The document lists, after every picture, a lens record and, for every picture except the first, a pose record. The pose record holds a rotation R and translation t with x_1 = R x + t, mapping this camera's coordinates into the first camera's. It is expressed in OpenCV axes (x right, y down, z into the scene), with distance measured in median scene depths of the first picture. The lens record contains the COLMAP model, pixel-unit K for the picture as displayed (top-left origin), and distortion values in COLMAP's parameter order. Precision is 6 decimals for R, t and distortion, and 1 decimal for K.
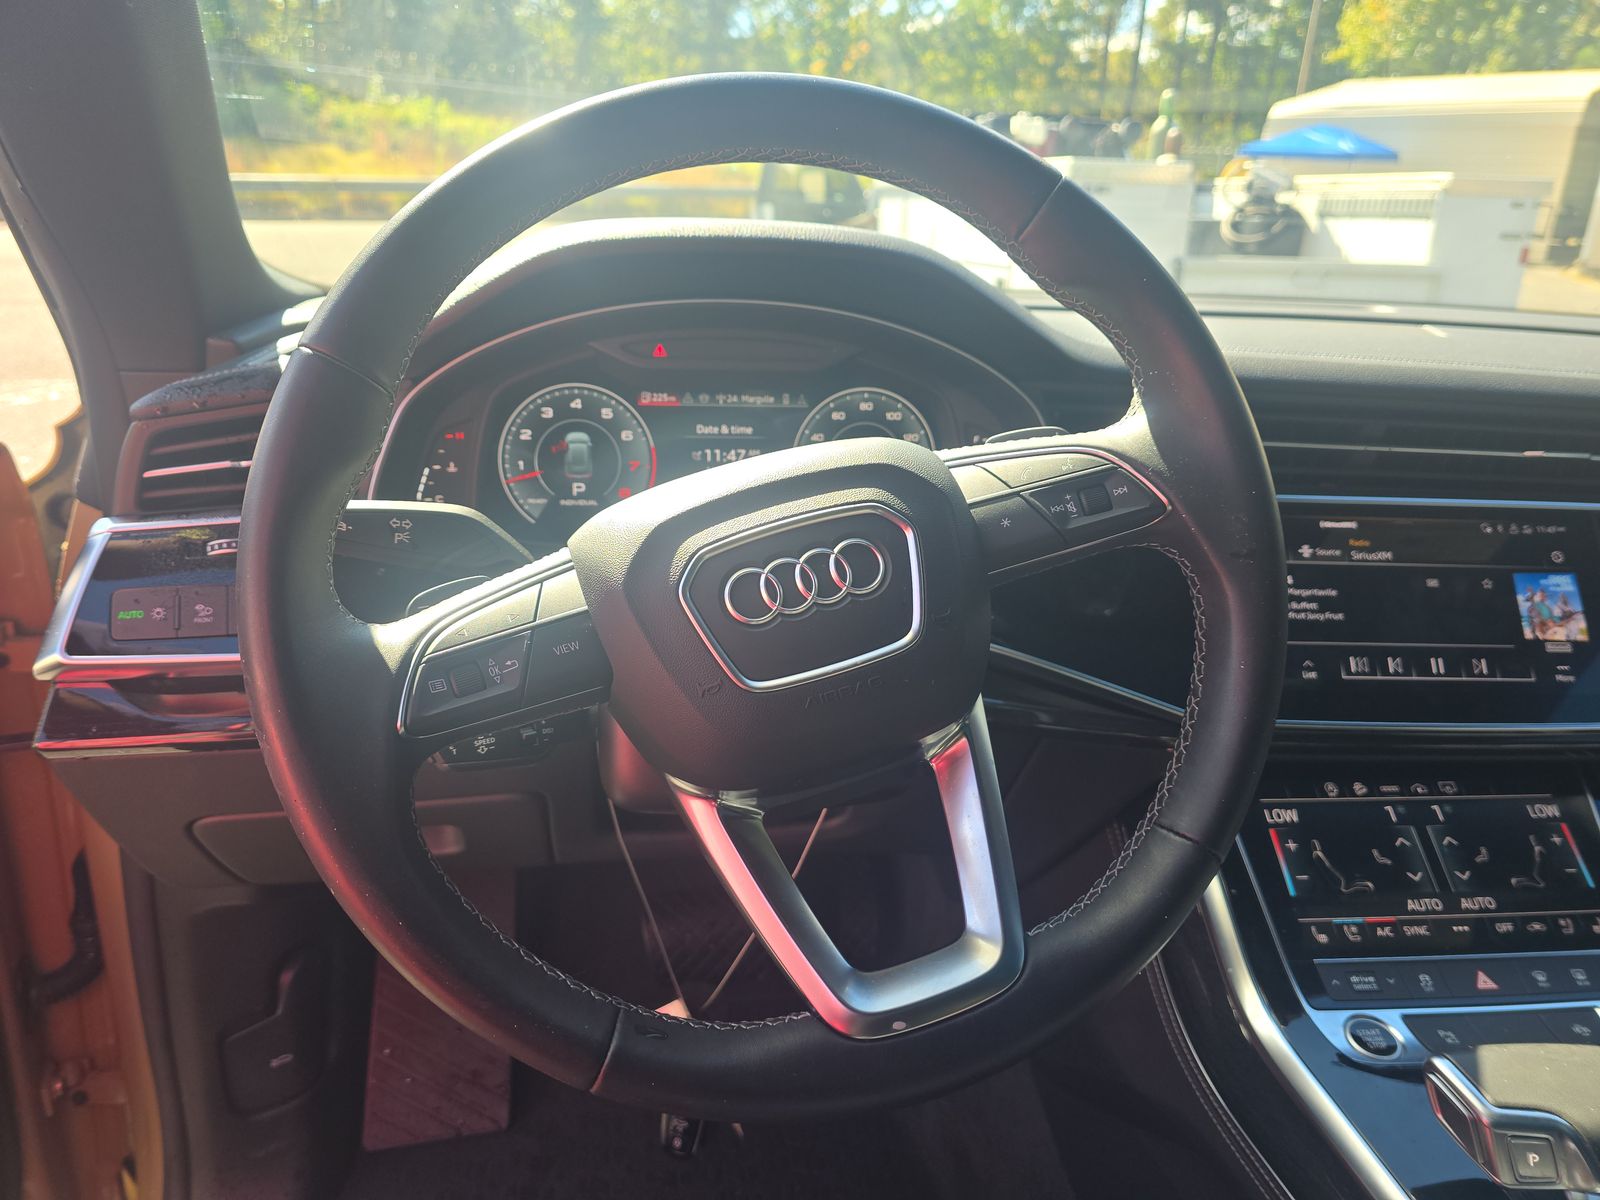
lens RADIAL K [[1062.2, 0, 804.8], [0, 1062.2, 621.5], [0, 0, 1]] dist [0.046160, -0.061914]
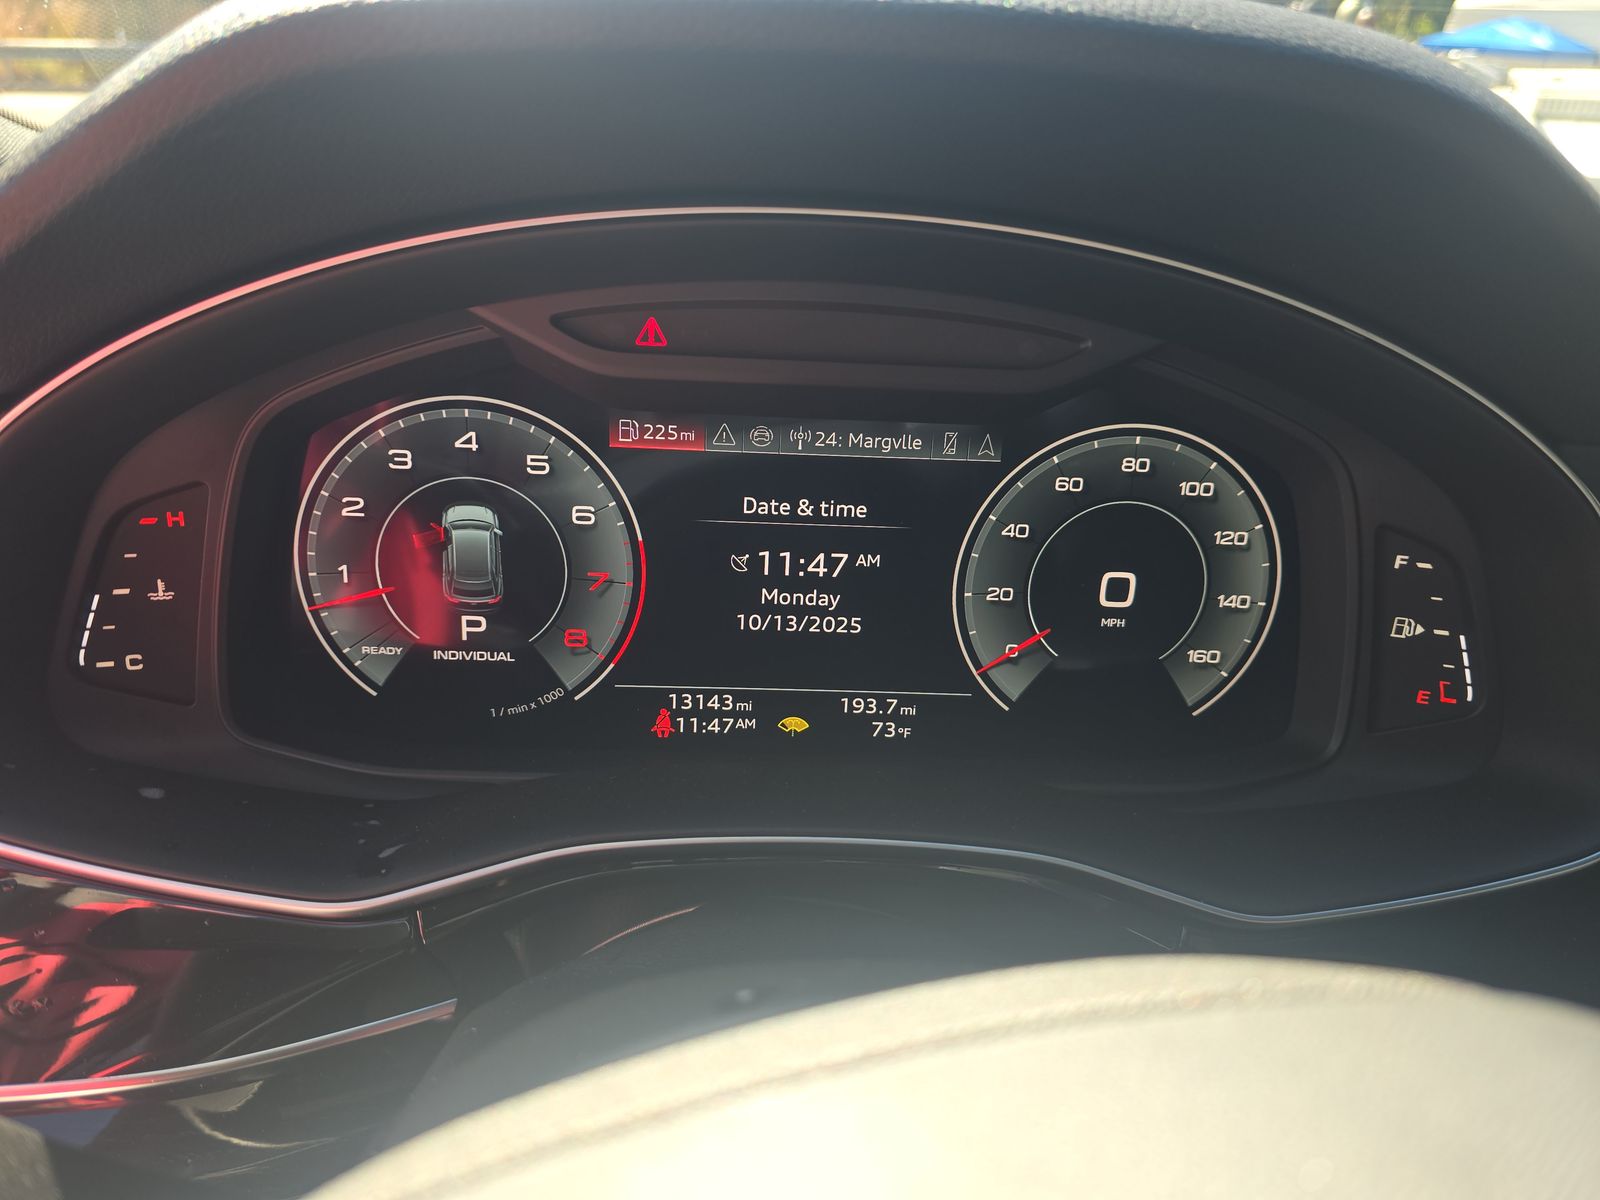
lens RADIAL K [[1083.1, 0, 800.0], [0, 1083.1, 600.0], [0, 0, 1]] dist [0.005634, -0.003289]
pose [[0.993473, 0.062507, -0.095413, -0.033151], [-0.056271, 0.996185, 0.066705, -0.175216], [0.099218, -0.060901, 0.993200, 0.565694]]
